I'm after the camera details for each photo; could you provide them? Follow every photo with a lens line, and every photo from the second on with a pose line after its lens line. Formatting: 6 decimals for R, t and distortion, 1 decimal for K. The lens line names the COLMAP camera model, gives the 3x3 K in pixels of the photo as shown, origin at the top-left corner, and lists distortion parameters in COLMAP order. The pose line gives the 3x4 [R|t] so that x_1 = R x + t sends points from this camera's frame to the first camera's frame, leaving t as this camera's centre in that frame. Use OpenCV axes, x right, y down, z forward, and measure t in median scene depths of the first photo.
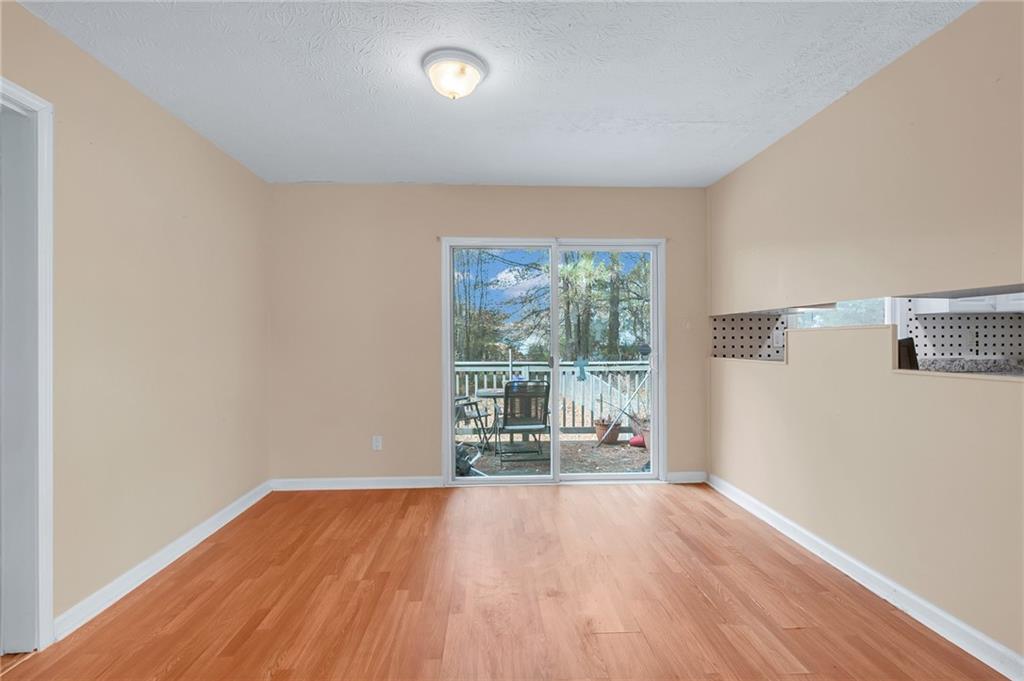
lens RADIAL K [[493.1, 0, 510.7], [0, 493.1, 341.2], [0, 0, 1]] dist [-0.008486, 0.003593]
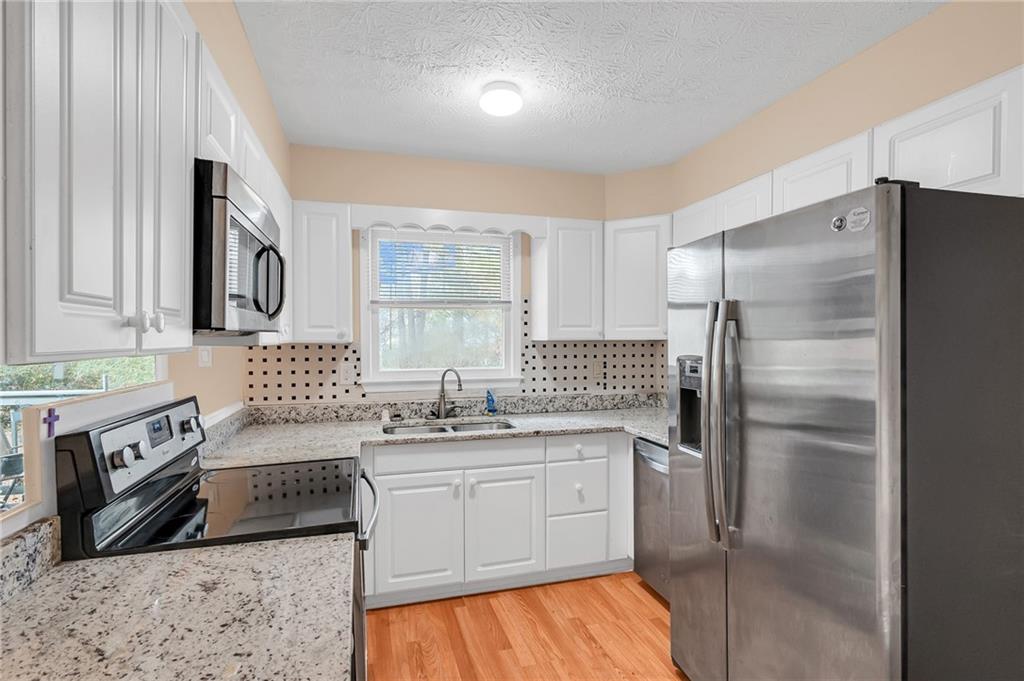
lens RADIAL K [[493.1, 0, 506.9], [0, 493.1, 347.6], [0, 0, 1]] dist [-0.008486, 0.003593]
pose [[0.972267, 0.001348, 0.233868, 0.731318], [-0.005916, 0.999805, 0.018833, -0.071577], [-0.233797, -0.019694, 0.972086, 0.276723]]
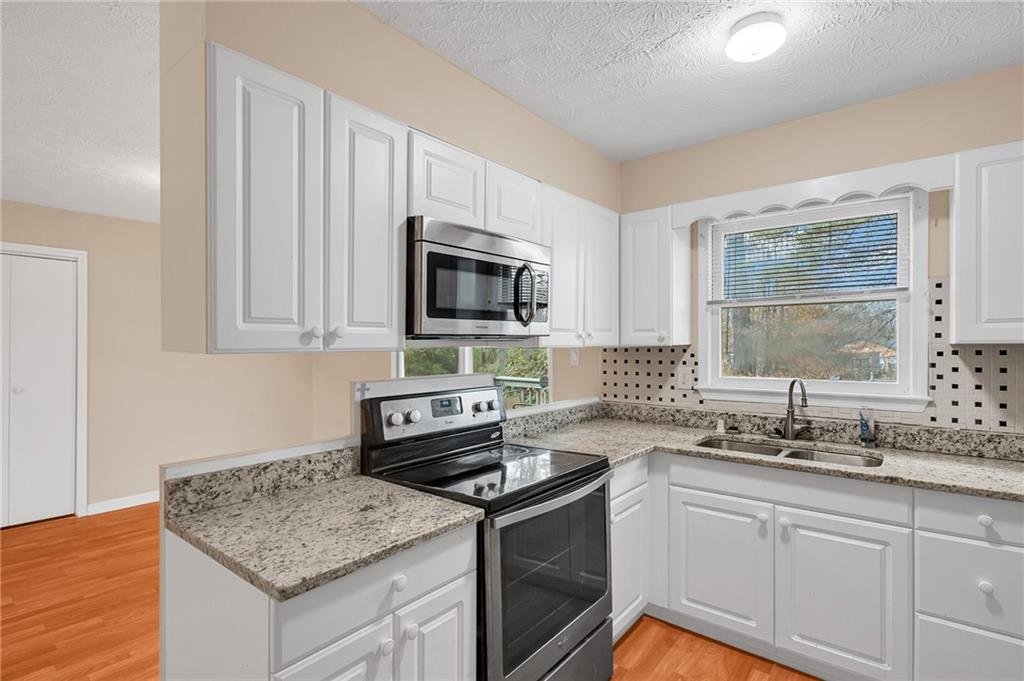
lens RADIAL K [[493.1, 0, 513.8], [0, 493.1, 344.3], [0, 0, 1]] dist [-0.008486, 0.003593]
pose [[0.753189, 0.006253, -0.657775, 1.003869], [-0.001465, 0.999968, 0.007828, -0.071265], [0.657803, -0.004933, 0.753174, 0.356509]]
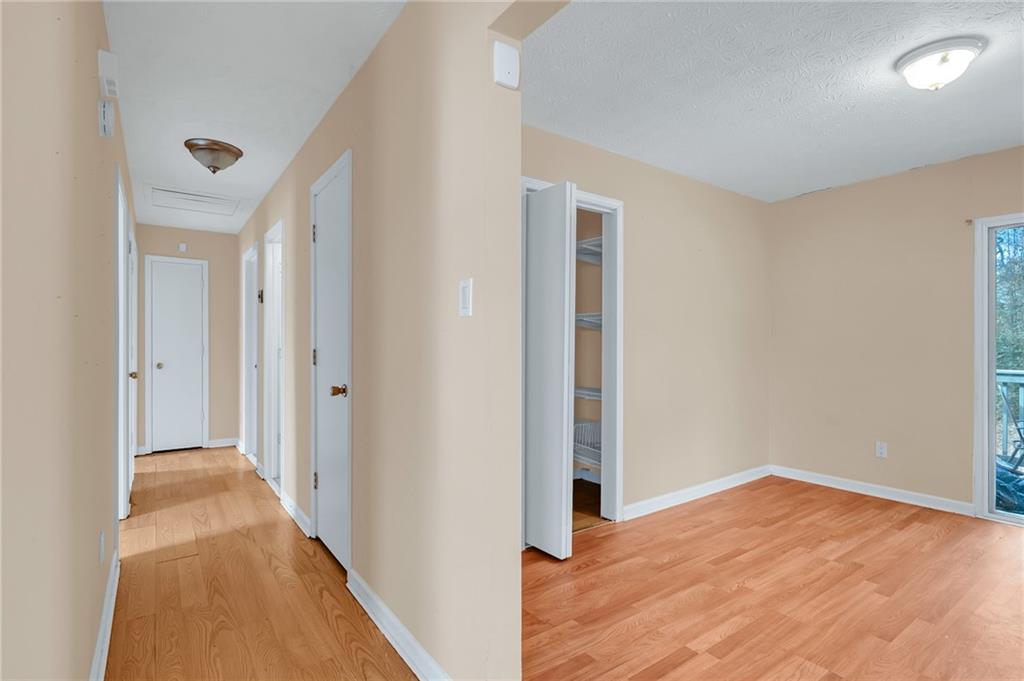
lens RADIAL K [[493.1, 0, 505.3], [0, 493.1, 342.4], [0, 0, 1]] dist [-0.008486, 0.003593]
pose [[0.534247, 0.000741, -0.845328, 0.163602], [-0.000621, 1.000000, 0.000485, -0.002444], [0.845328, 0.000266, 0.534248, -0.143261]]
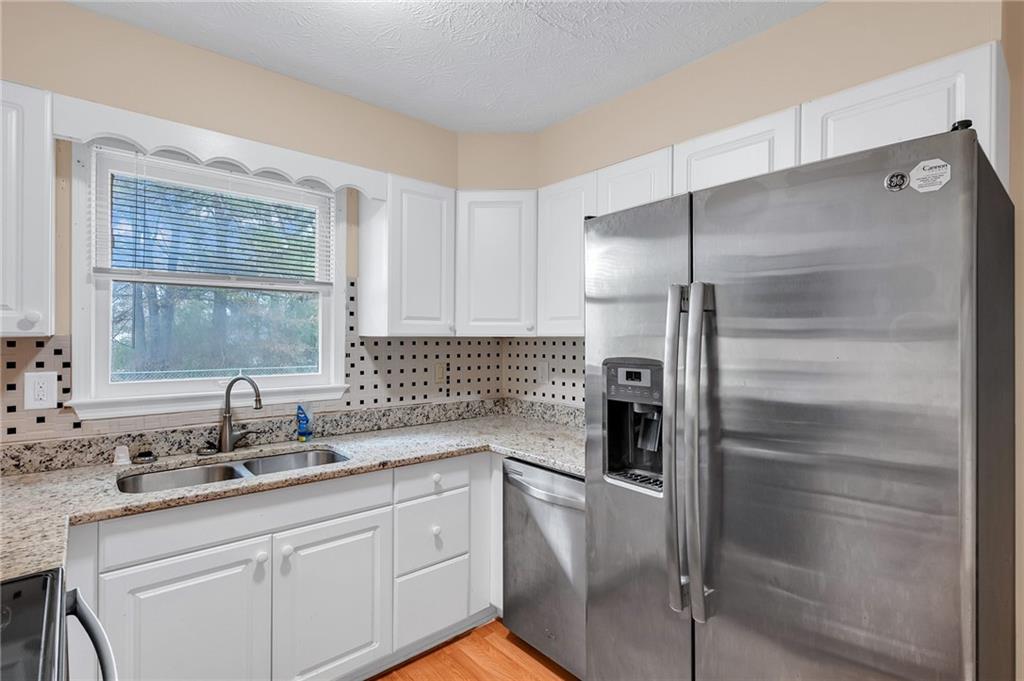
lens RADIAL K [[493.1, 0, 507.6], [0, 493.1, 340.2], [0, 0, 1]] dist [-0.008486, 0.003593]
pose [[0.783044, 0.010835, 0.621872, 0.721403], [-0.016714, 0.999854, 0.003626, -0.067953], [-0.621742, -0.013234, 0.783110, 0.500251]]
